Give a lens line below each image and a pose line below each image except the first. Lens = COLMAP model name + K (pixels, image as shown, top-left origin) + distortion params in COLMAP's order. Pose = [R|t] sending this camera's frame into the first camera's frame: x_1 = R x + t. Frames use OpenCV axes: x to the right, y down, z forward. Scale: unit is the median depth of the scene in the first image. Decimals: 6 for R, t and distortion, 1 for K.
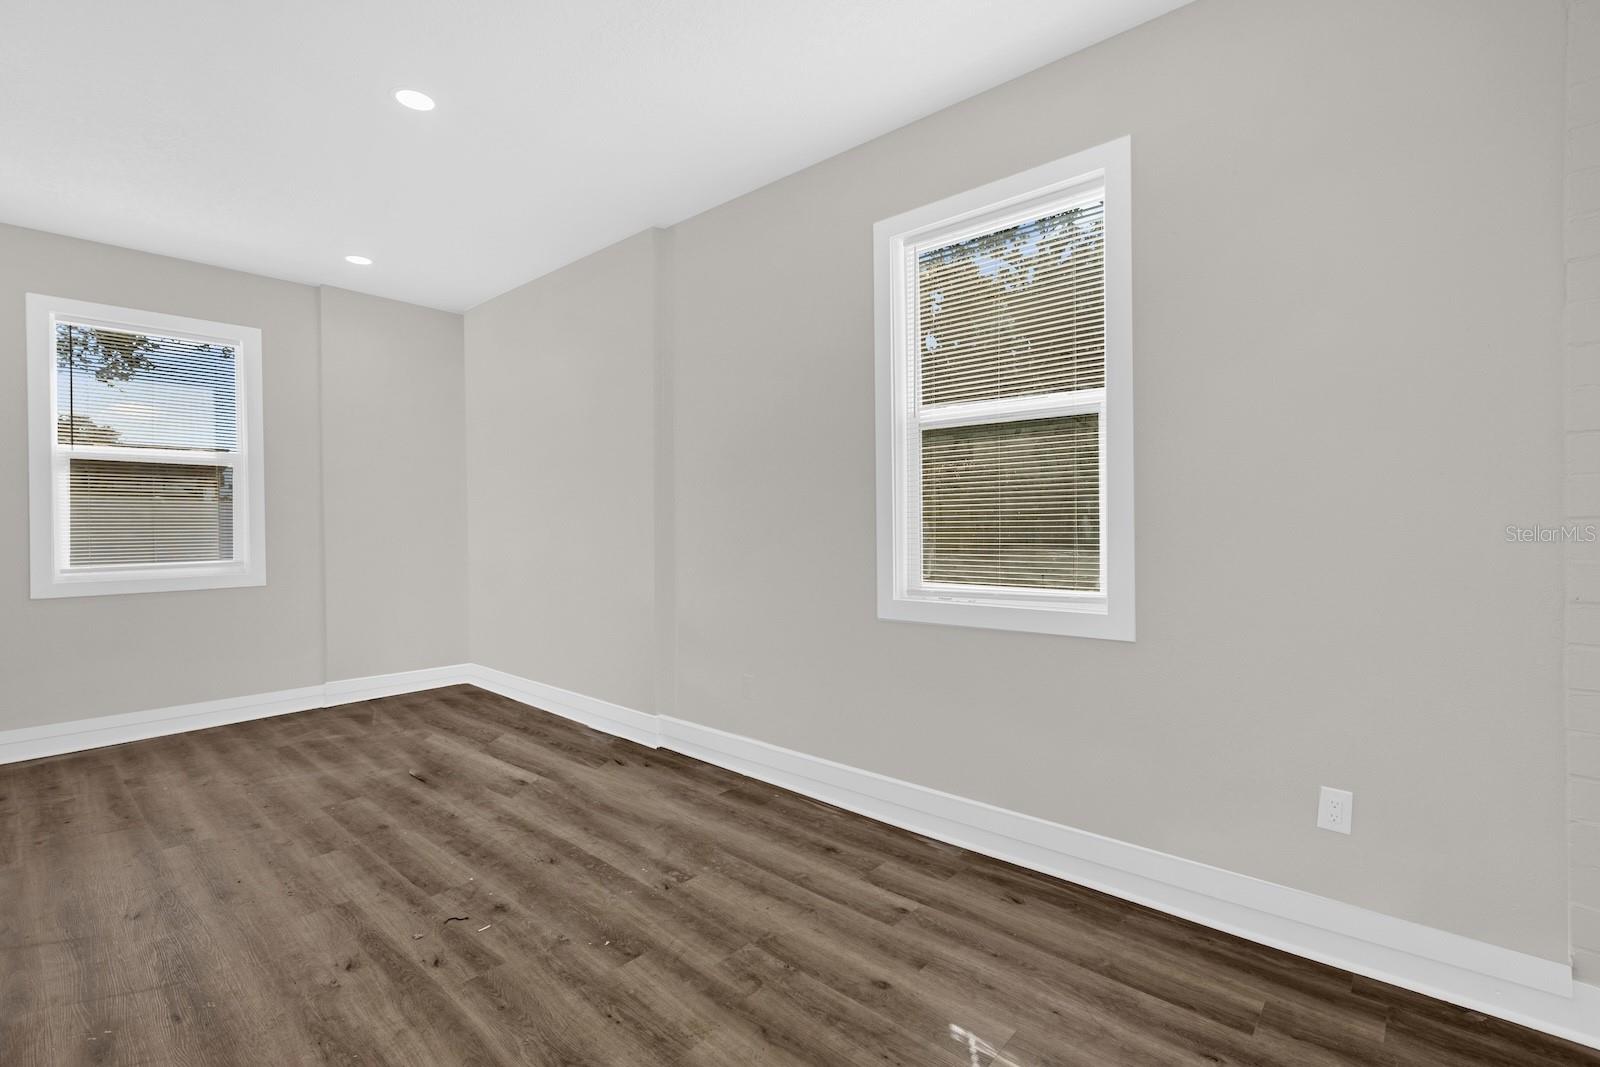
lens RADIAL K [[710.1, 0, 800.0], [0, 710.1, 533.5], [0, 0, 1]] dist [0.003377, 0.000653]
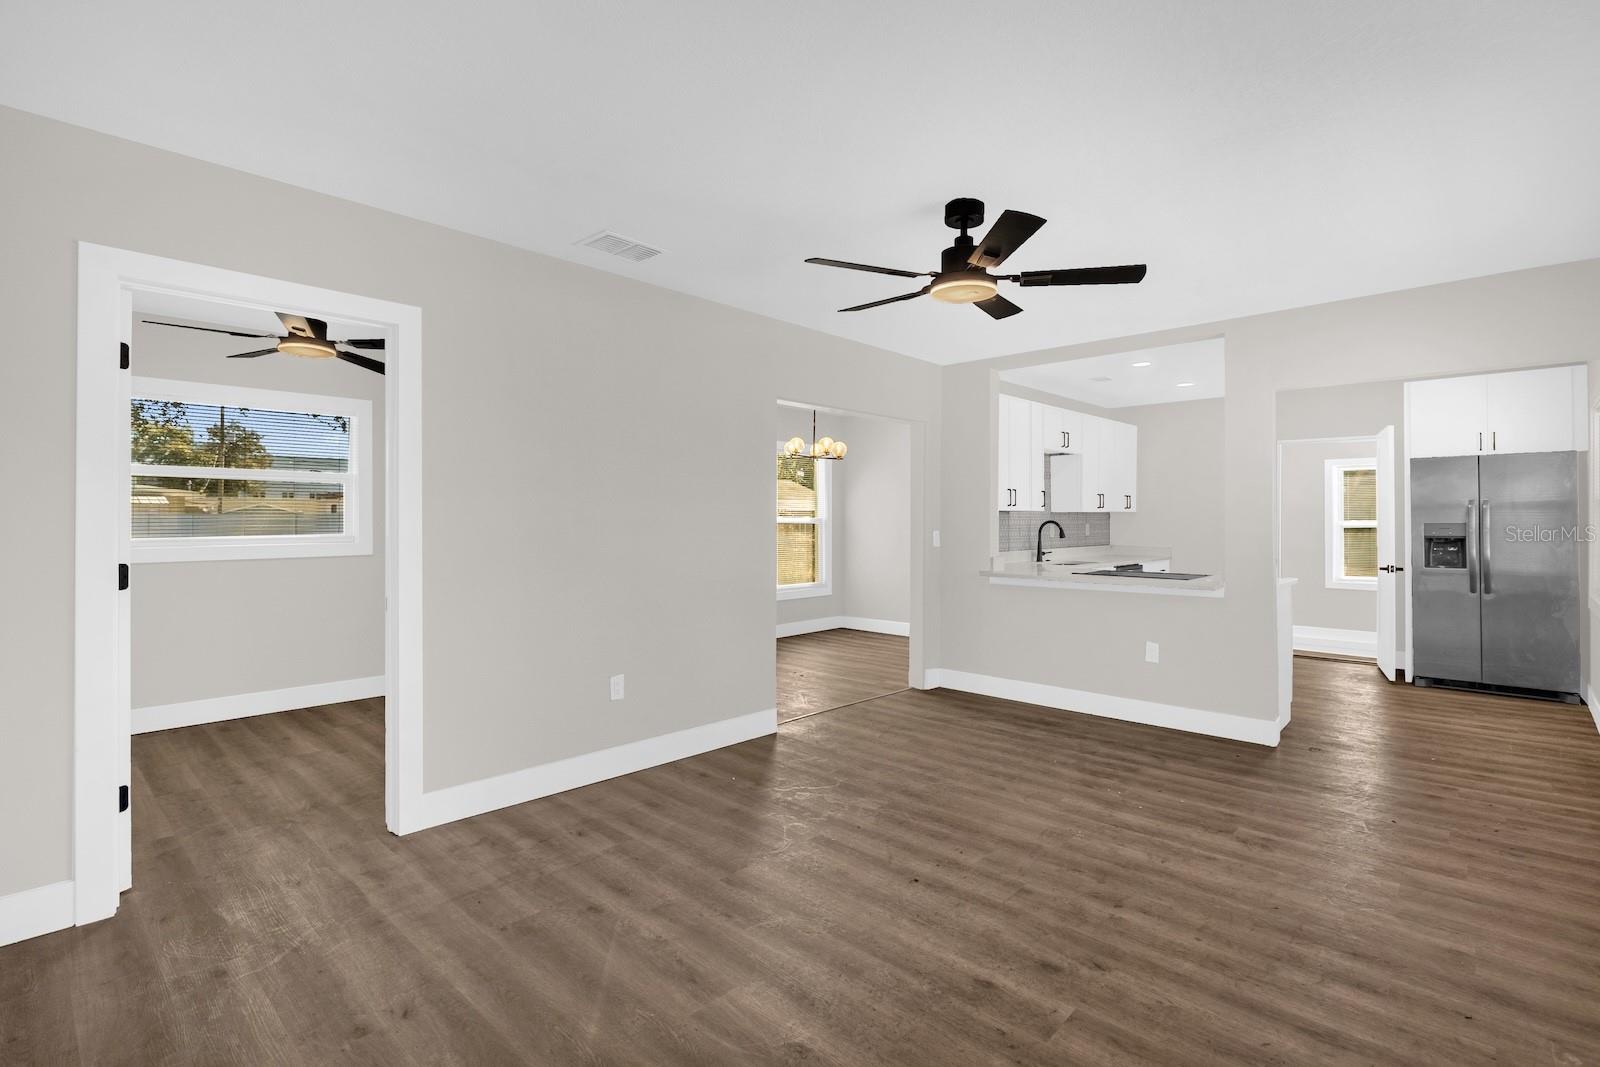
lens RADIAL K [[747.3, 0, 819.9], [0, 747.3, 523.8], [0, 0, 1]] dist [-0.001227, -0.000772]
pose [[0.999838, 0.007635, -0.016290, -2.650396], [-0.007666, 0.999969, -0.001853, -0.180132], [0.016275, 0.001978, 0.999866, -2.956471]]
